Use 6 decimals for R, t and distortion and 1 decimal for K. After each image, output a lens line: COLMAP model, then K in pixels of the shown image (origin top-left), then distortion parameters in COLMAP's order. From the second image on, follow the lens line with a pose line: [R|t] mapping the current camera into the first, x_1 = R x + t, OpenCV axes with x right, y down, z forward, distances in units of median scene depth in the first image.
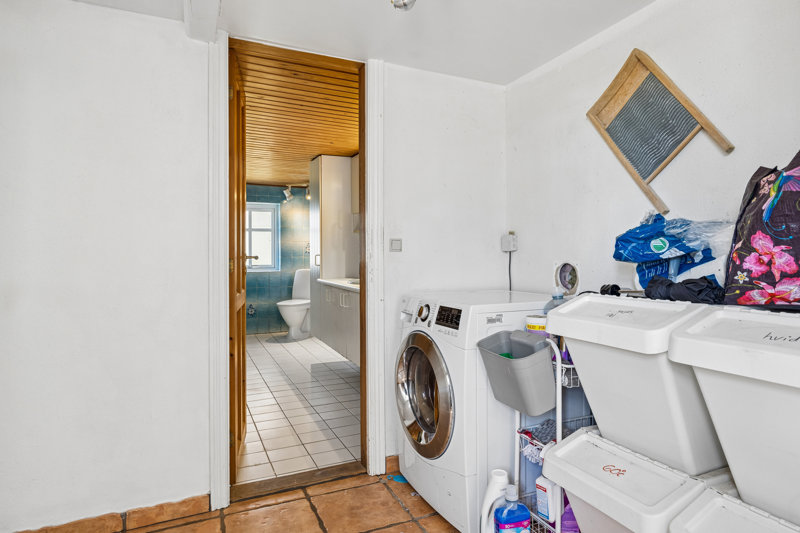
lens RADIAL K [[455.9, 0, 401.1], [0, 455.9, 263.2], [0, 0, 1]] dist [-0.000046, 0.000008]
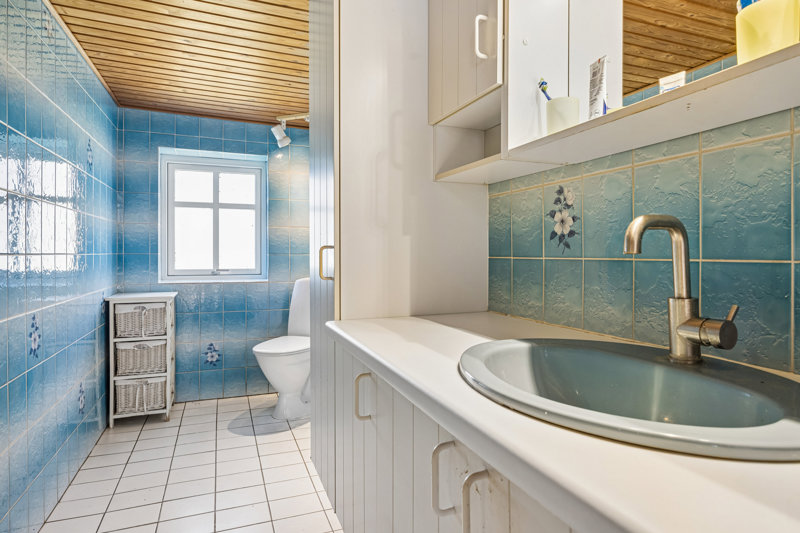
lens RADIAL K [[455.9, 0, 399.8], [0, 455.9, 262.6], [0, 0, 1]] dist [-0.000046, 0.000008]
pose [[0.998456, 0.005851, -0.055239, -0.079370], [-0.005984, 0.999980, -0.002242, -0.004354], [0.055225, 0.002569, 0.998471, 0.475352]]
